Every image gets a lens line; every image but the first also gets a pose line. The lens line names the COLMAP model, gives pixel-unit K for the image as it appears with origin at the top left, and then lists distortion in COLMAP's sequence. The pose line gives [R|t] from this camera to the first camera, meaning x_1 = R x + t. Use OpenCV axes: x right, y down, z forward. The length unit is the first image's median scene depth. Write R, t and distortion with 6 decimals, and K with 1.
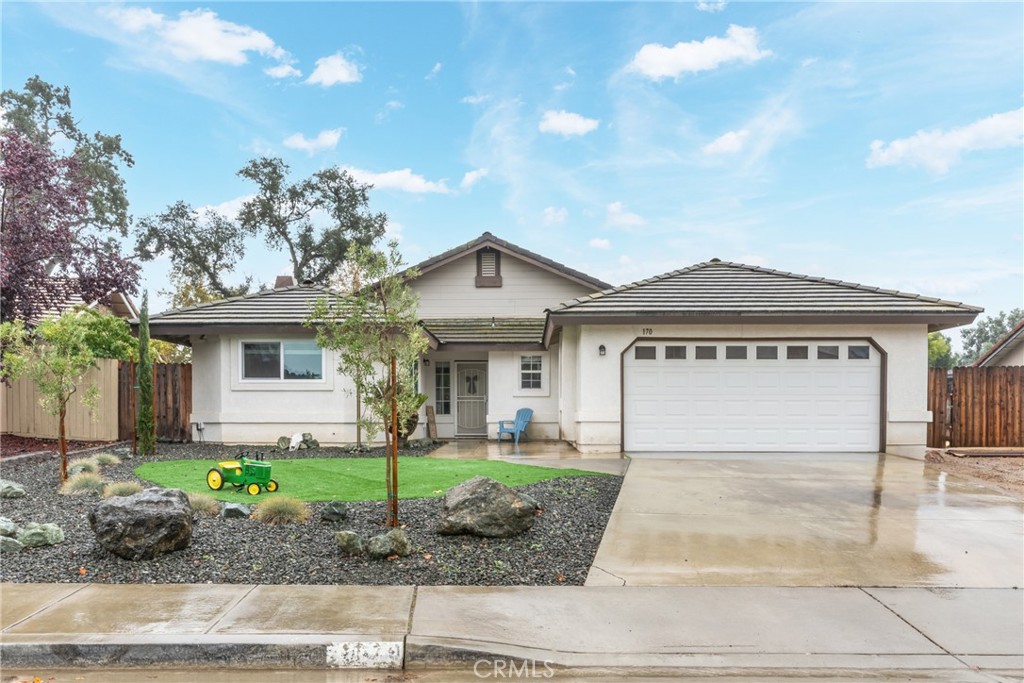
lens RADIAL K [[776.9, 0, 511.2], [0, 776.9, 355.6], [0, 0, 1]] dist [-0.009383, -0.001345]
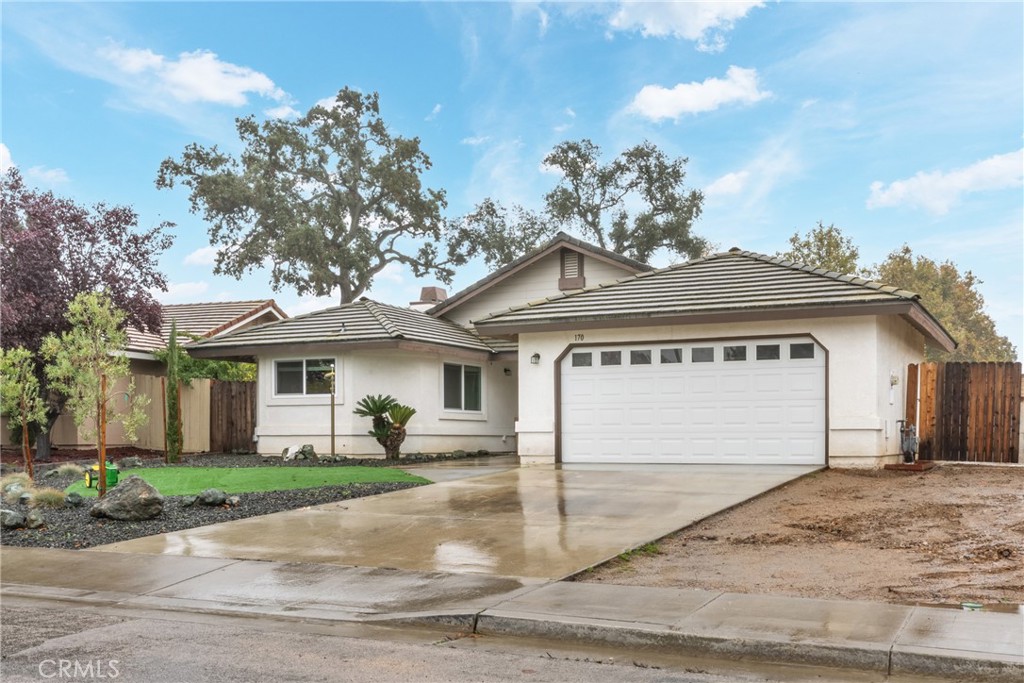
lens RADIAL K [[909.4, 0, 512.0], [0, 909.4, 341.5], [0, 0, 1]] dist [-0.002468, -0.000047]
pose [[0.929884, -0.042609, -0.365378, 0.503960], [0.035778, 0.999036, -0.025449, -0.000387], [0.366110, 0.010592, 0.930511, -0.075087]]
